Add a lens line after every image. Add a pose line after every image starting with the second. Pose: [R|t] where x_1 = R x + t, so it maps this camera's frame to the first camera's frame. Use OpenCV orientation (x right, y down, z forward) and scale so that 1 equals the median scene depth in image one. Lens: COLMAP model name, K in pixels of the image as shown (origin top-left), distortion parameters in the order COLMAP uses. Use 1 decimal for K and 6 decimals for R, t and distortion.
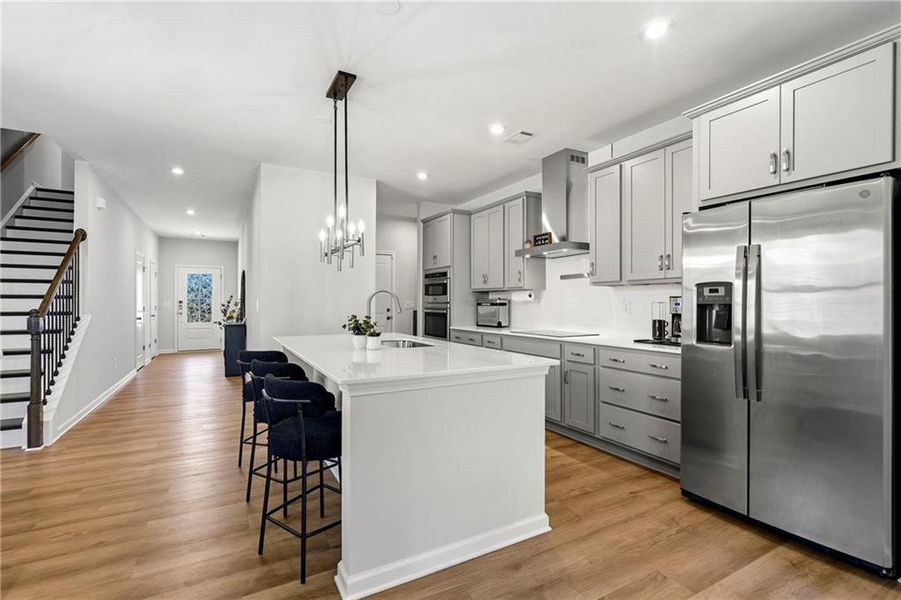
lens RADIAL K [[415.4, 0, 445.2], [0, 415.4, 301.4], [0, 0, 1]] dist [-0.000556, 0.000369]
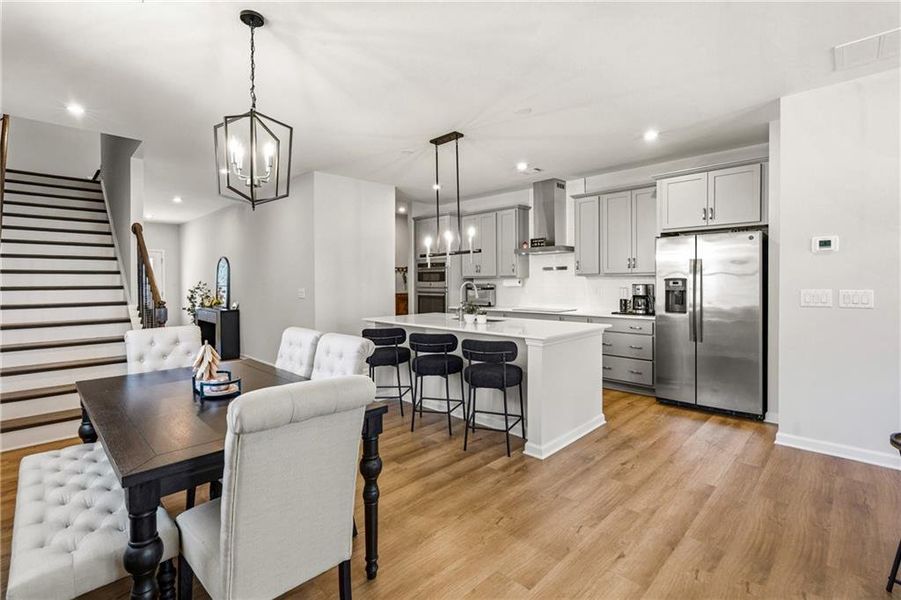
lens RADIAL K [[416.2, 0, 442.9], [0, 416.2, 285.4], [0, 0, 1]] dist [-0.002291, -0.000223]
pose [[0.960491, -0.010933, 0.278098, -0.460961], [0.007672, 0.999888, 0.012813, -0.026080], [-0.278207, -0.010173, 0.960467, -0.249129]]
